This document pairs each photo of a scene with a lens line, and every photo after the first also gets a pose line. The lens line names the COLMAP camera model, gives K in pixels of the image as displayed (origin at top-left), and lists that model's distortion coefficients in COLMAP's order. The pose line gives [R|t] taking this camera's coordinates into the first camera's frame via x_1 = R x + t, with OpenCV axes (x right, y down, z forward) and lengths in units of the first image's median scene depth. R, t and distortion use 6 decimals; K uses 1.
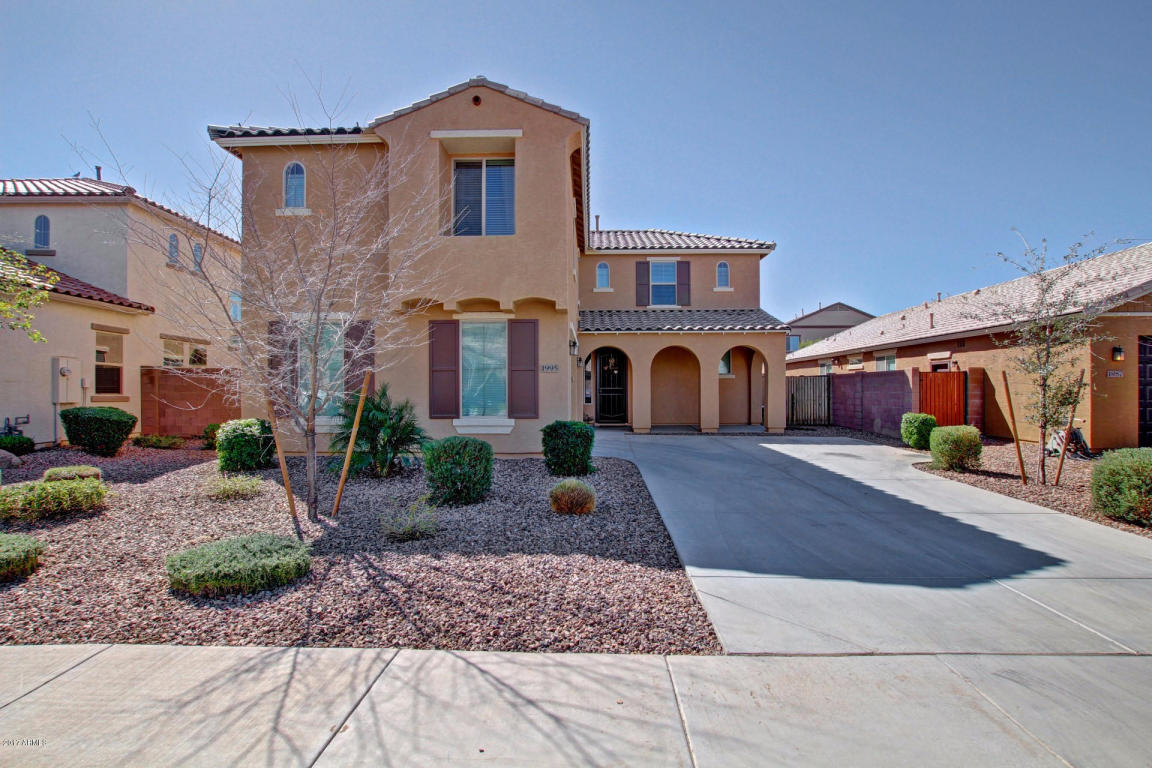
lens RADIAL K [[559.8, 0, 578.9], [0, 559.8, 384.9], [0, 0, 1]] dist [-0.027030, 0.000022]
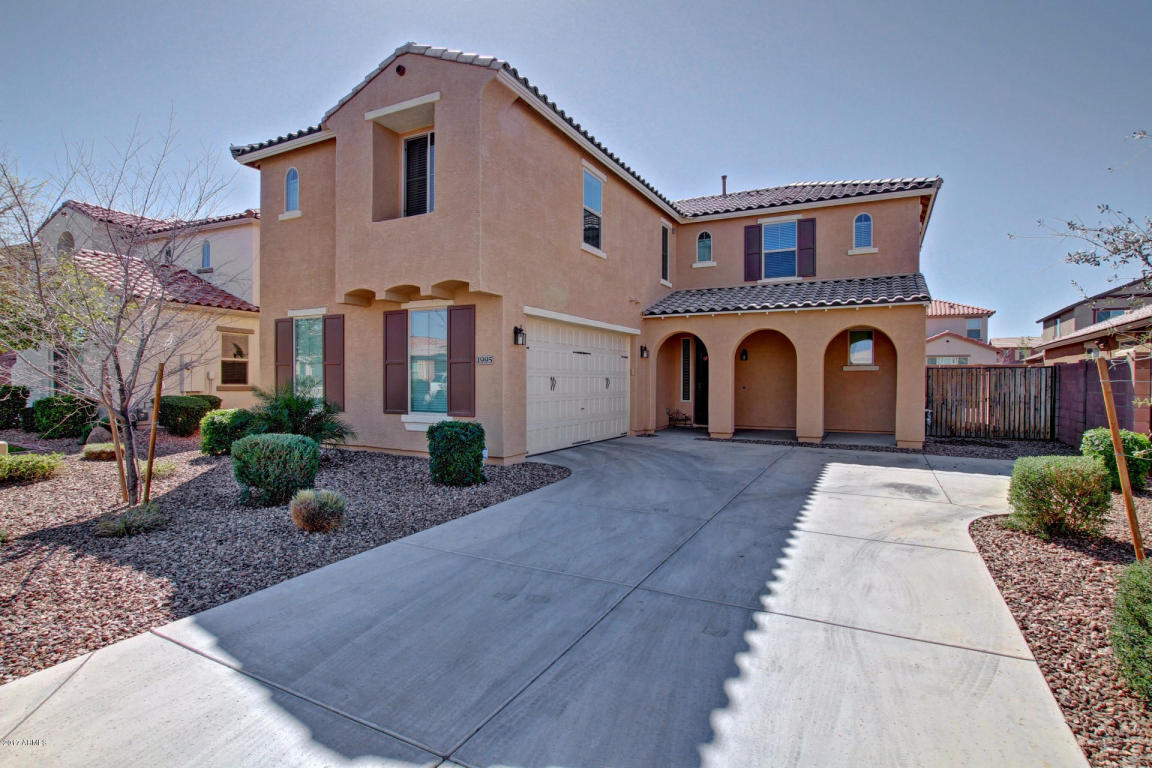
lens RADIAL K [[586.5, 0, 573.8], [0, 586.5, 383.1], [0, 0, 1]] dist [-0.025249, -0.001707]
pose [[0.895242, 0.008721, -0.445496, 0.385649], [-0.003903, 0.999924, 0.011730, -0.004258], [0.445564, -0.008763, 0.895207, 0.197487]]
